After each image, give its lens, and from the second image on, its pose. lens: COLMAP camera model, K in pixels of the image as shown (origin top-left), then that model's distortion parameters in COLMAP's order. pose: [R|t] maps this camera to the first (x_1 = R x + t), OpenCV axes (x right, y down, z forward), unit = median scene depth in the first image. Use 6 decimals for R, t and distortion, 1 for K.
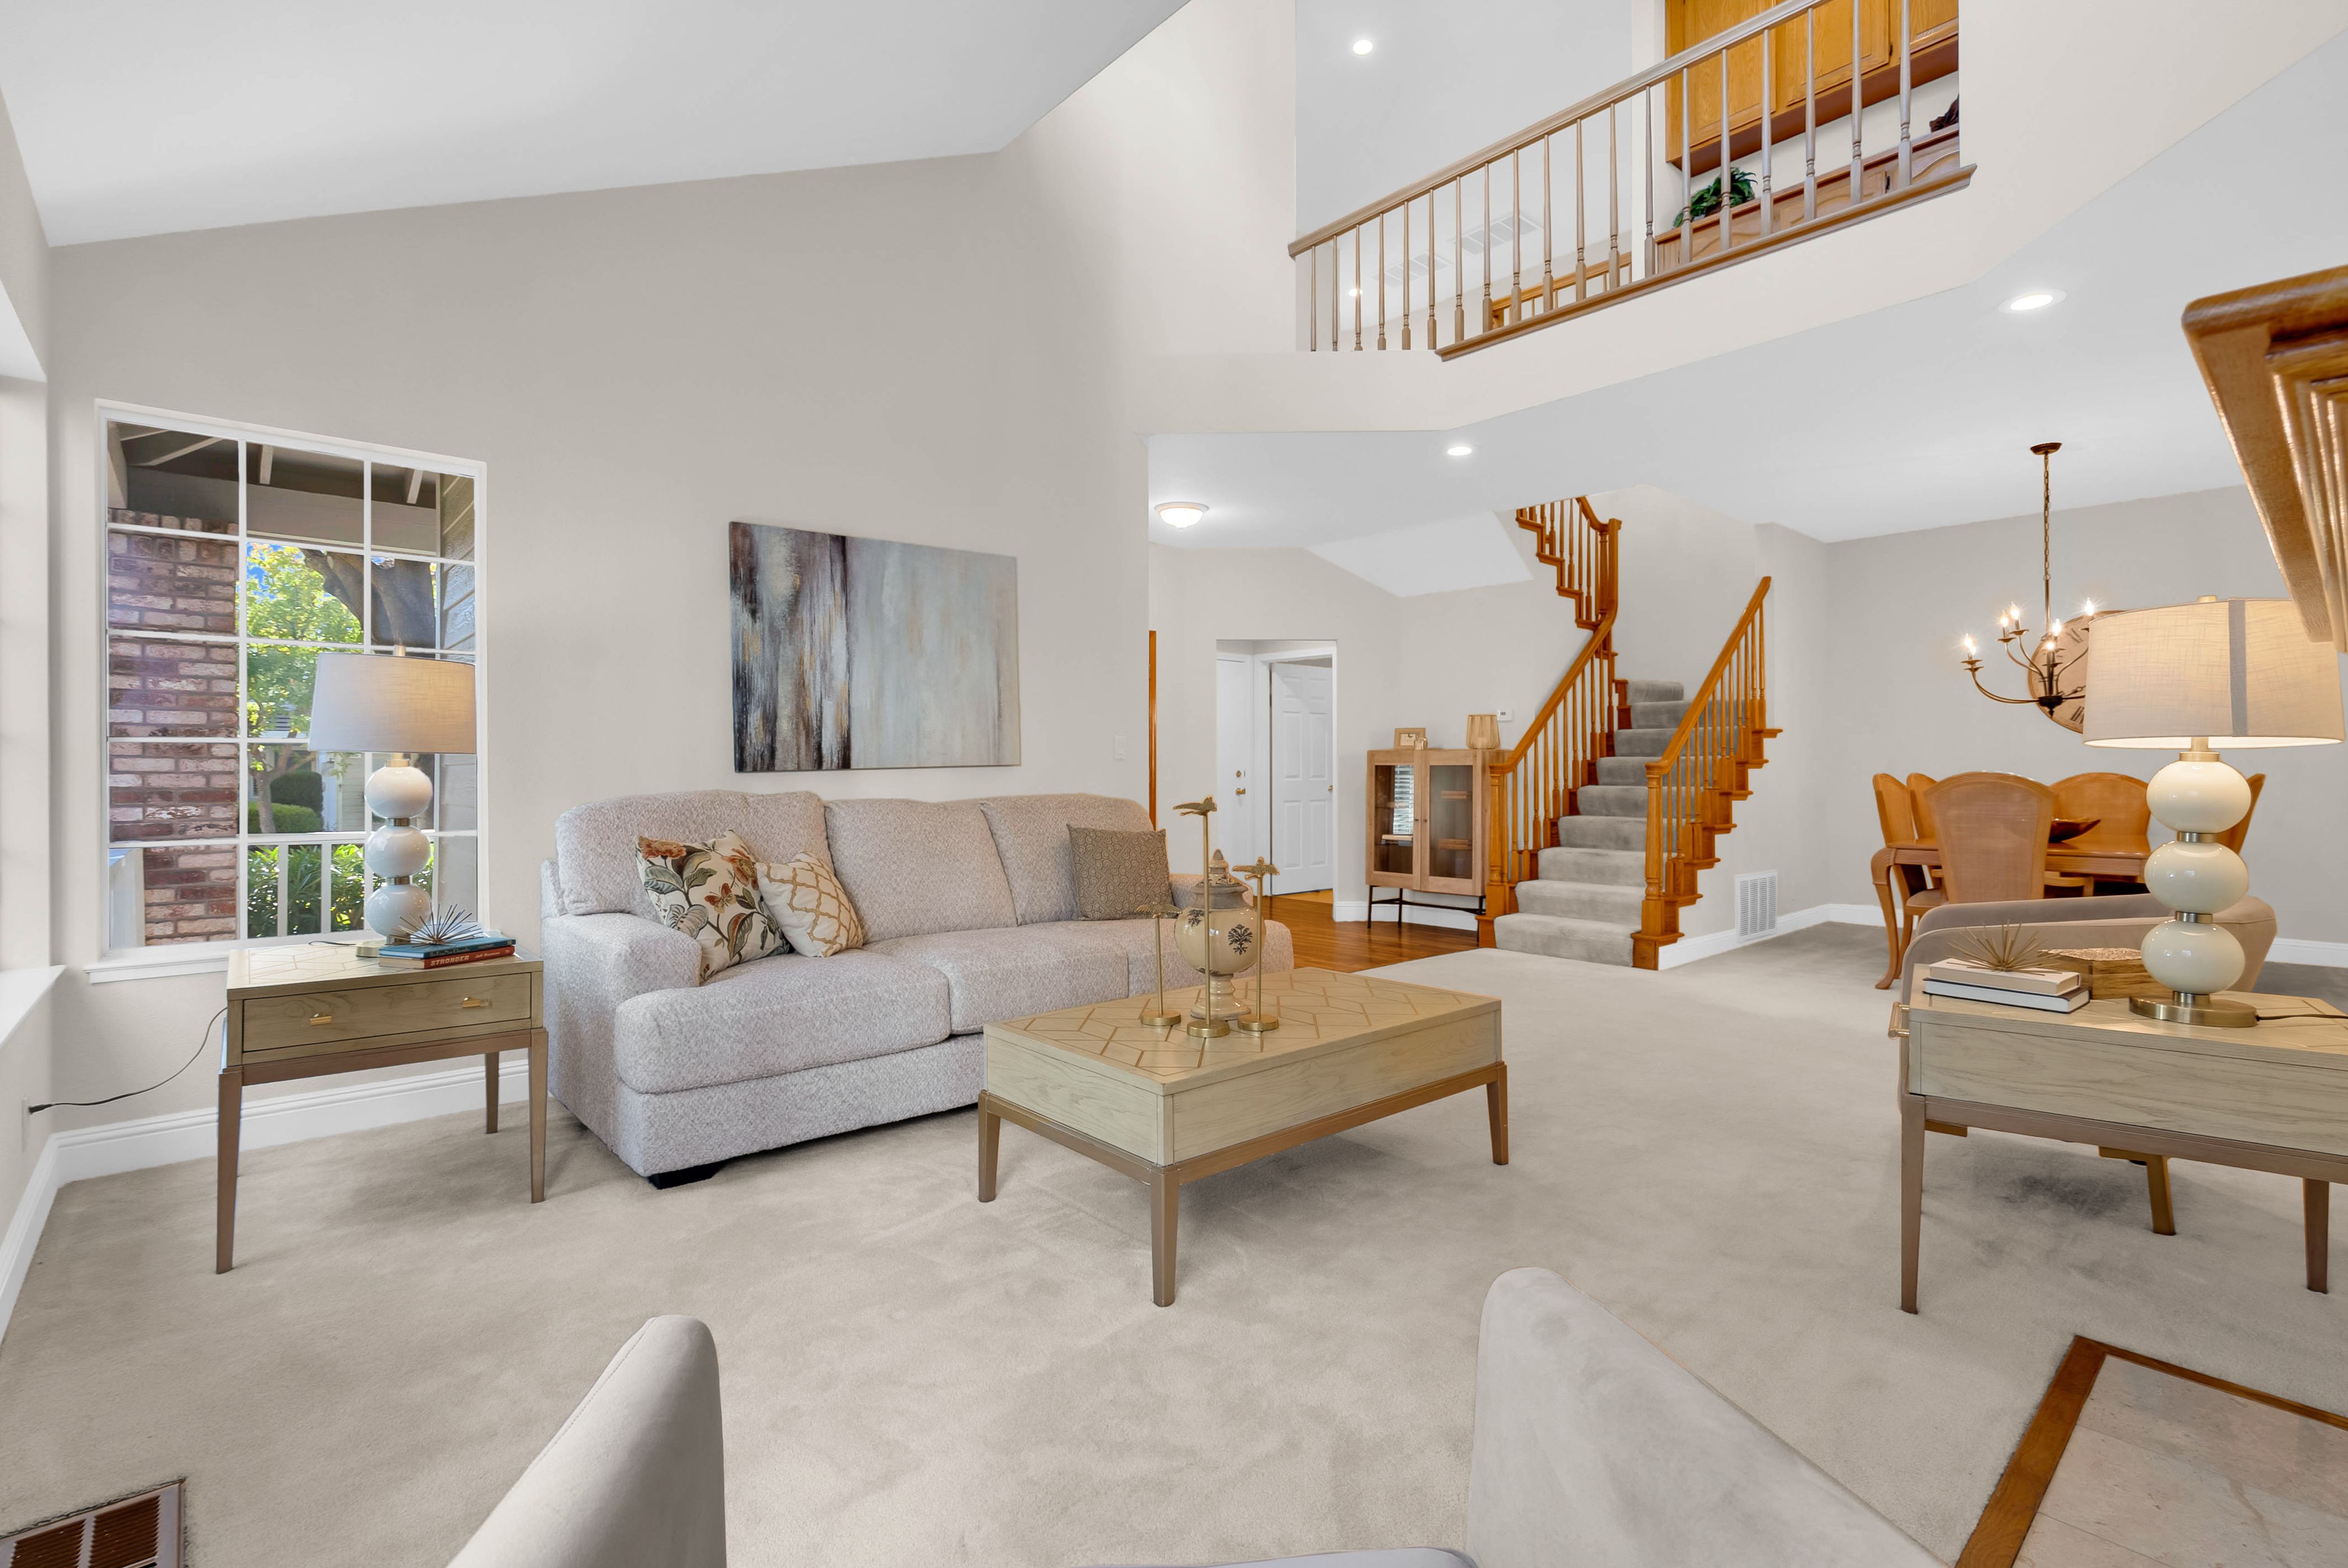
lens RADIAL K [[1069.1, 0, 1206.7], [0, 1069.1, 753.5], [0, 0, 1]] dist [-0.000291, 0.000166]
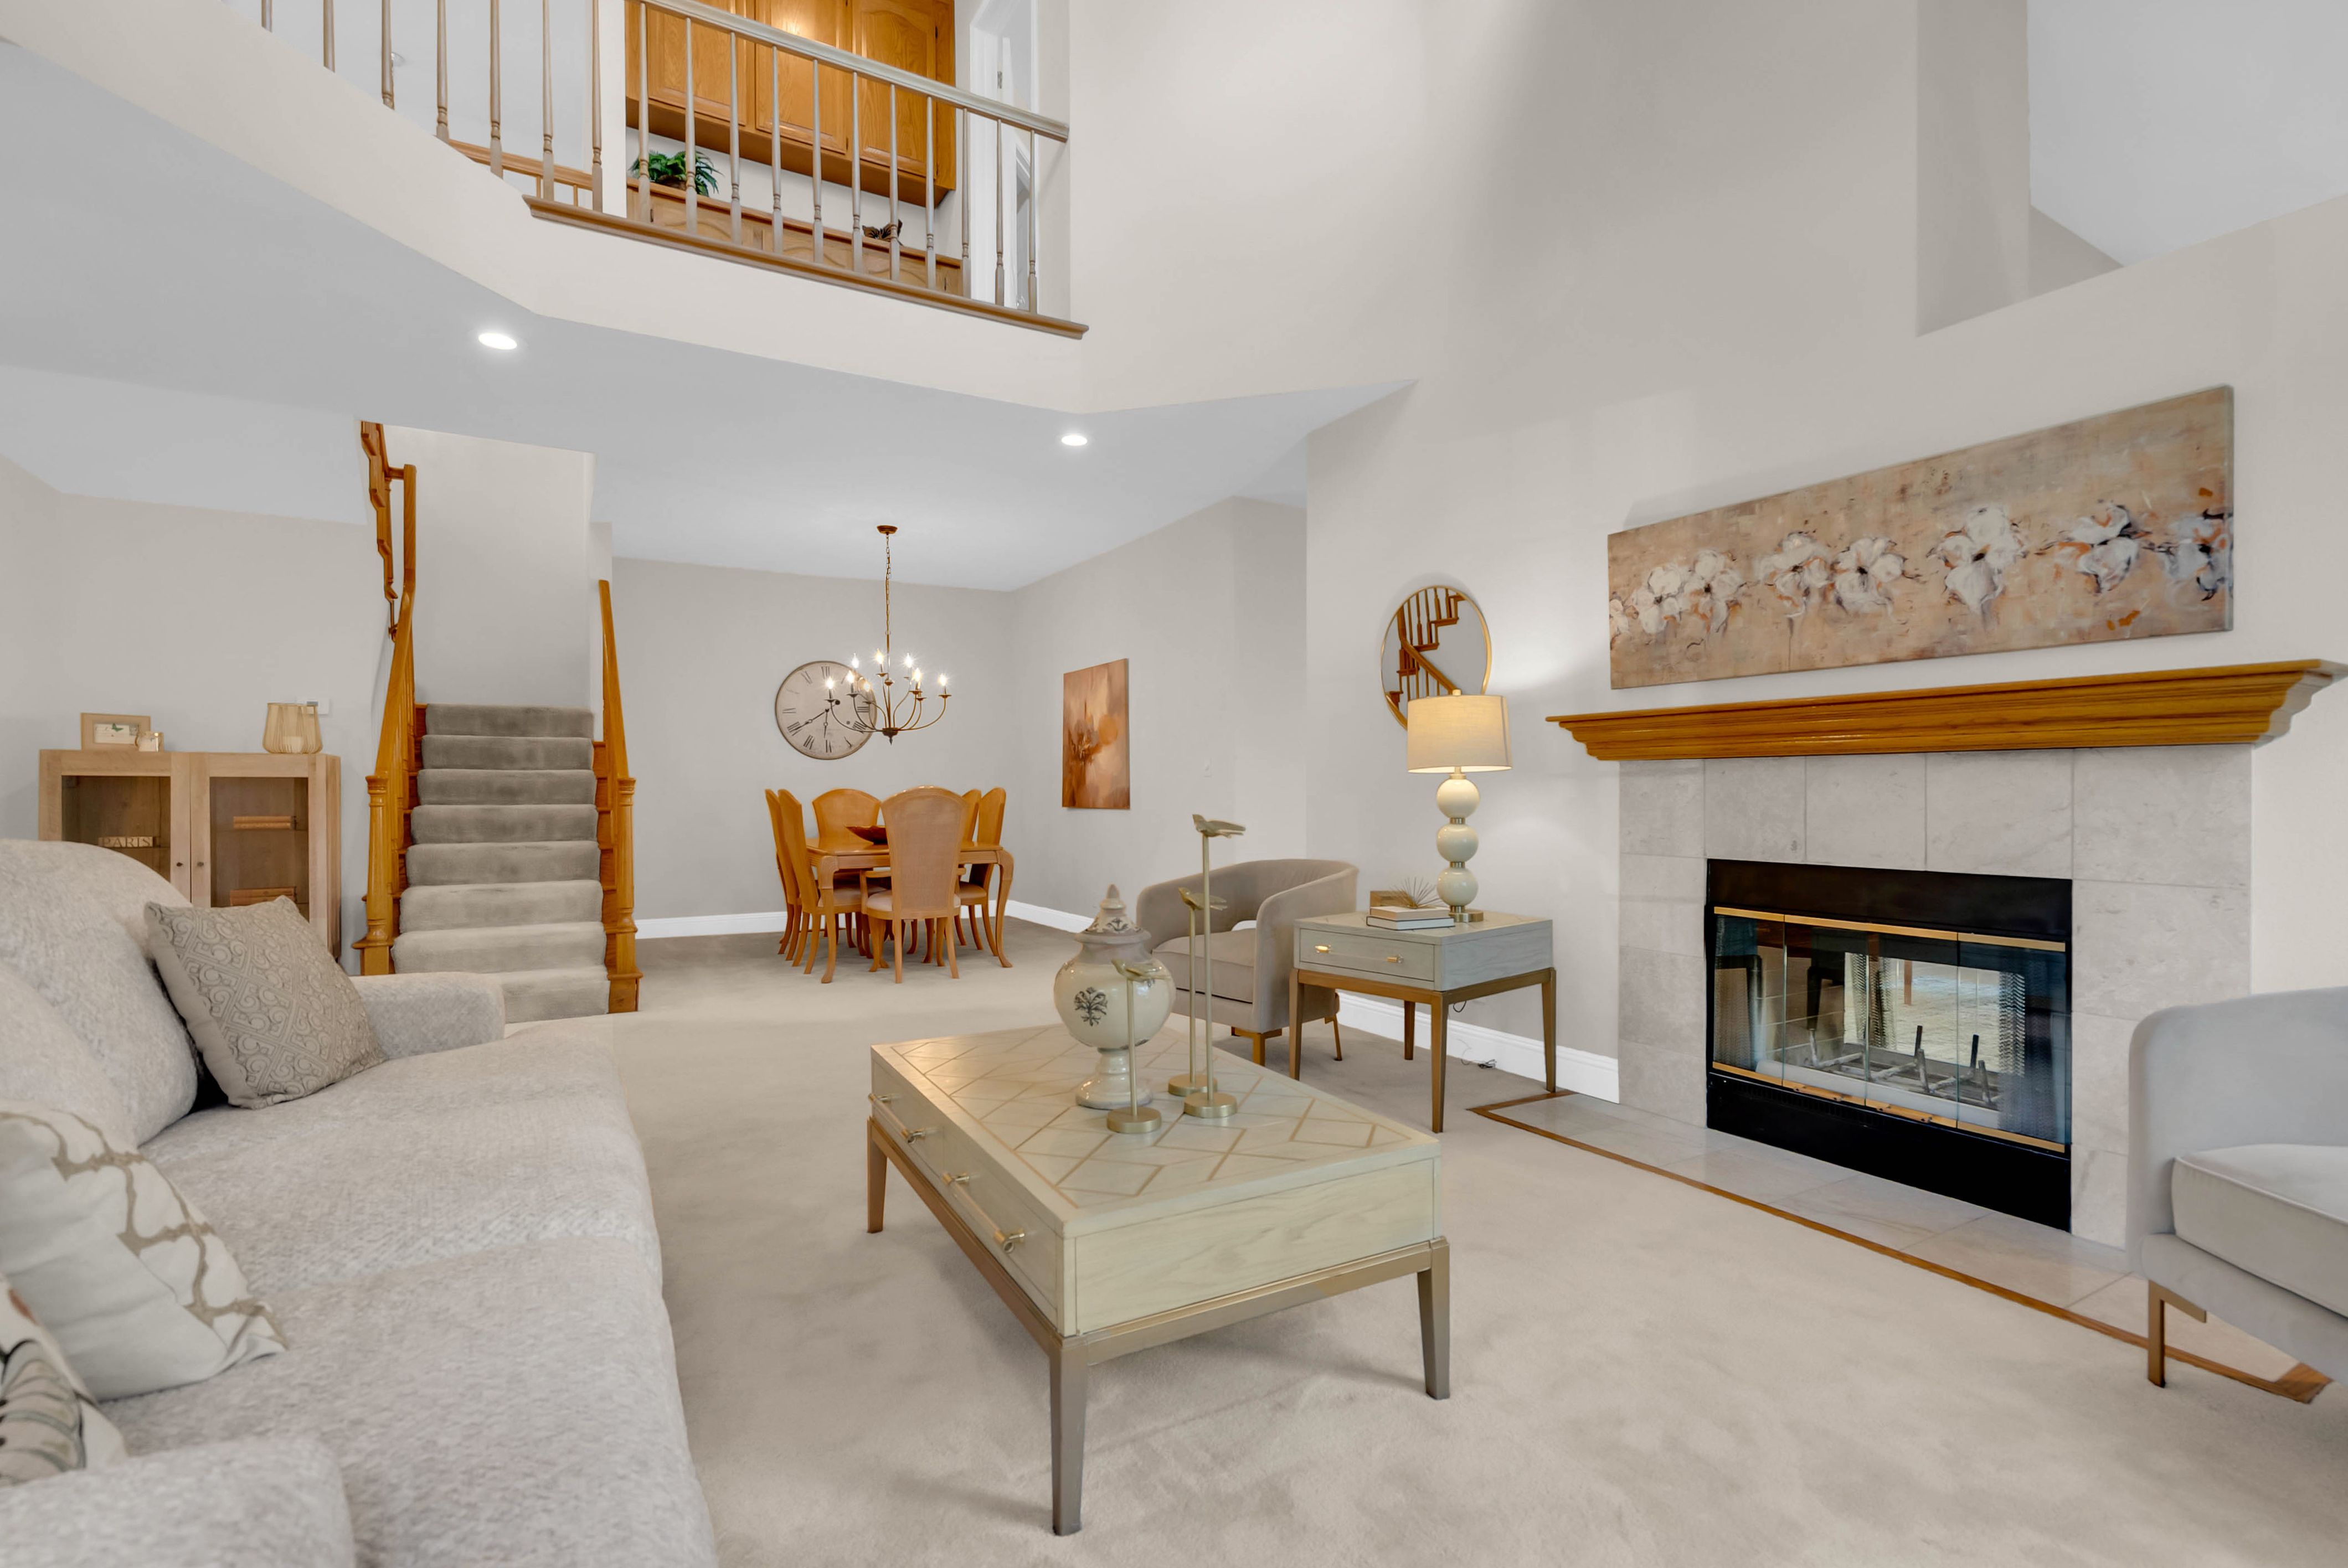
lens RADIAL K [[1073.8, 0, 1152.4], [0, 1073.8, 783.0], [0, 0, 1]] dist [0.002629, 0.000381]
pose [[0.233003, 0.005644, 0.972460, -0.300488], [-0.015040, 0.999884, -0.002199, 0.008002], [-0.972360, -0.014113, 0.233061, 0.329344]]
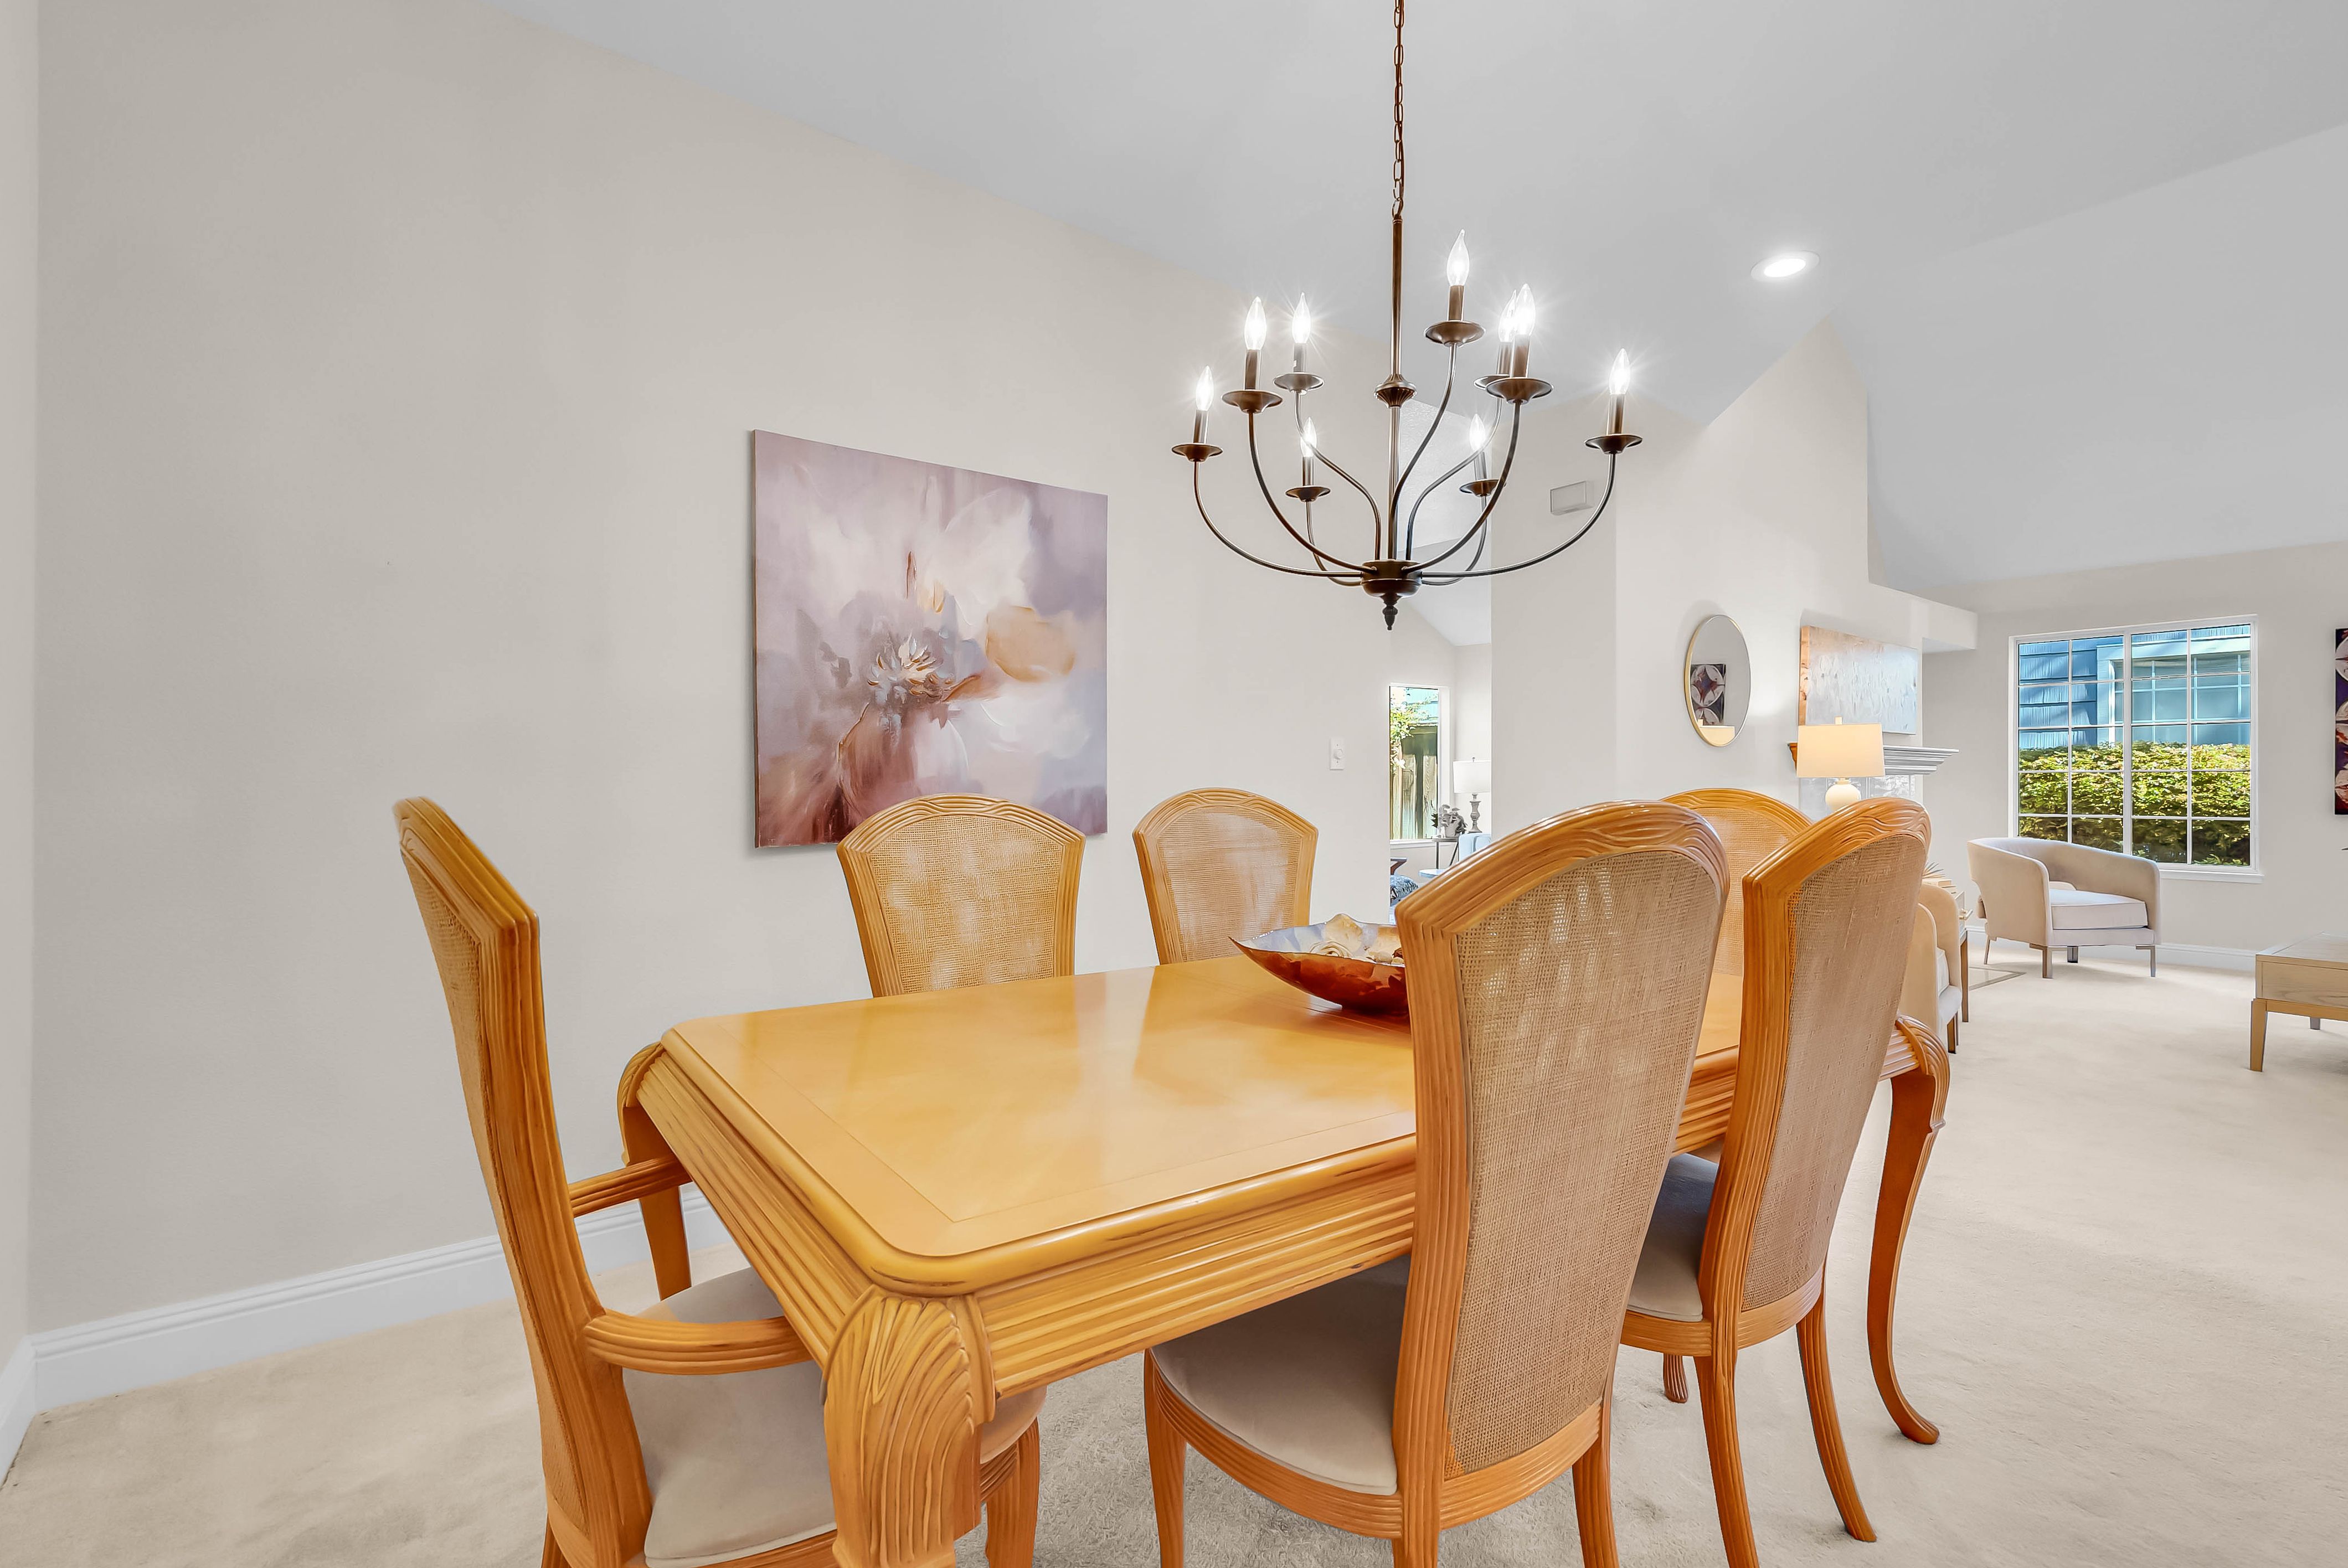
lens RADIAL K [[1109.0, 0, 1174.0], [0, 1109.0, 784.0], [0, 0, 1]] dist [-0.036216, 0.000075]
pose [[-0.996003, -0.004187, 0.089223, 0.665881], [-0.005654, 0.999853, -0.016193, 0.017236], [-0.089142, -0.016633, -0.995880, 1.094203]]
